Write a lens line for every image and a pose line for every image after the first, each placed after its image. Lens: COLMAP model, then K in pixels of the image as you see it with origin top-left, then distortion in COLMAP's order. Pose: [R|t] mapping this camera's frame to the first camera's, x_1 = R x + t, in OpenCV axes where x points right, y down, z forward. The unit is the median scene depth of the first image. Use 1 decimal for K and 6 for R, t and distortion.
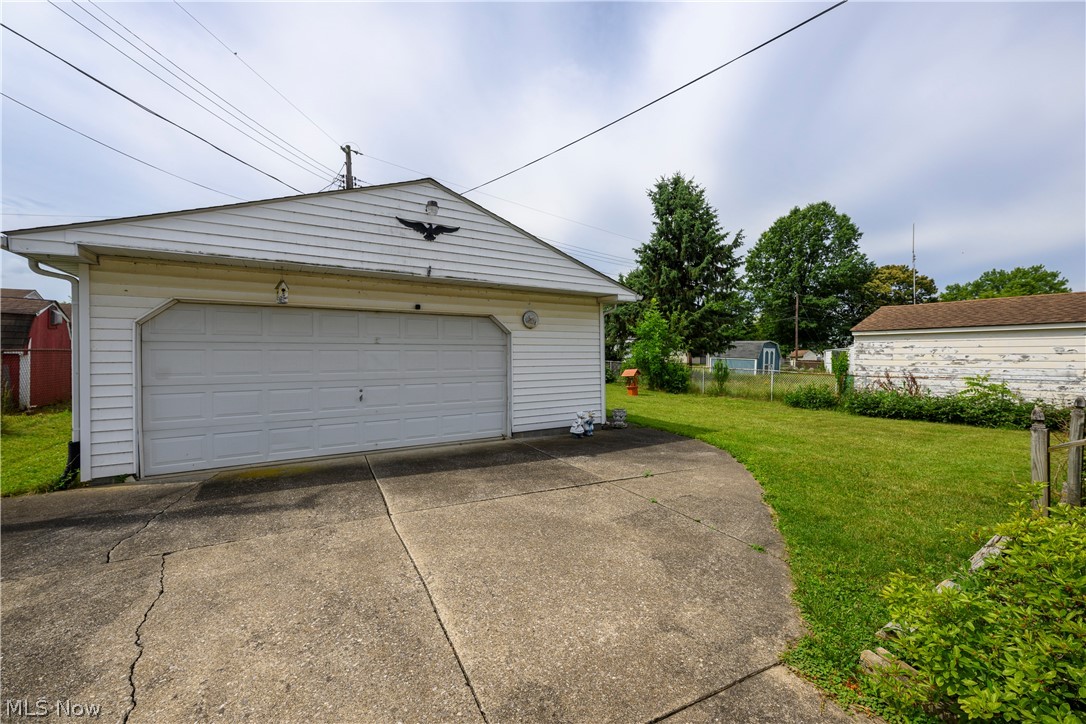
lens RADIAL K [[428.5, 0, 539.4], [0, 428.5, 360.5], [0, 0, 1]] dist [0.000352, 0.000208]
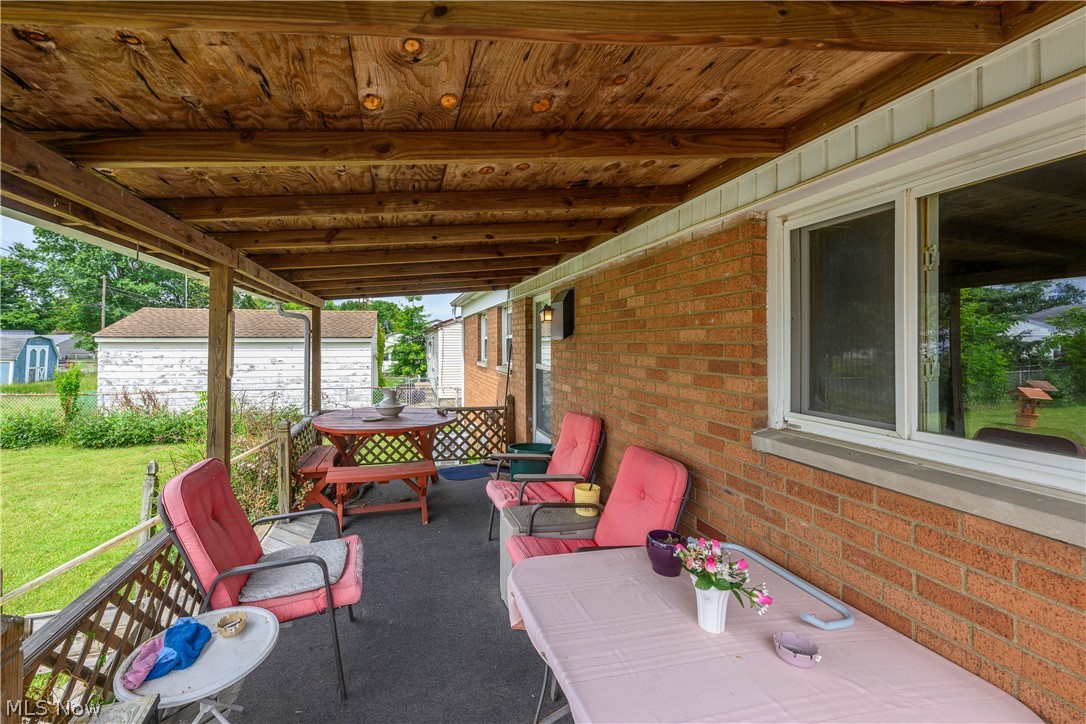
lens RADIAL K [[449.4, 0, 487.0], [0, 449.4, 341.5], [0, 0, 1]] dist [0.000012, -0.000007]
pose [[0.361952, 0.004000, 0.932188, 0.499285], [0.010536, 0.999909, -0.008381, -0.104316], [-0.932137, 0.012855, 0.361877, 0.033615]]
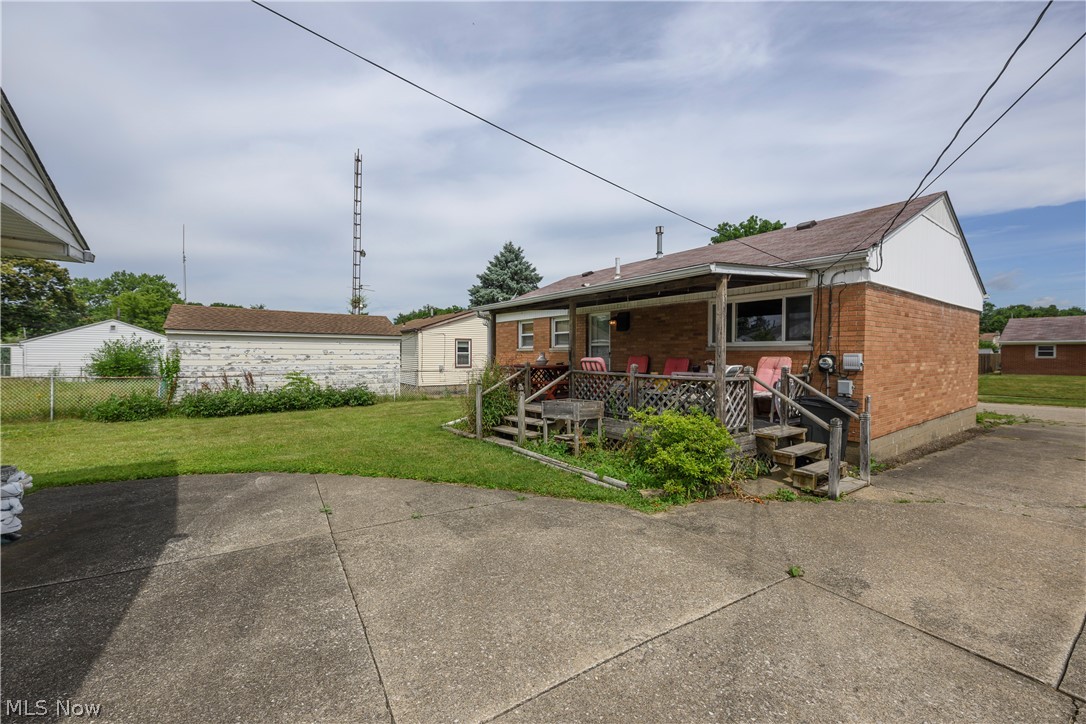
lens RADIAL K [[428.5, 0, 539.4], [0, 428.5, 360.5], [0, 0, 1]] dist [0.000352, 0.000208]
pose [[-0.066685, -0.013590, 0.997682, -0.539083], [0.006832, 0.999878, 0.014077, -0.019093], [-0.997751, 0.007755, -0.066584, 0.631699]]
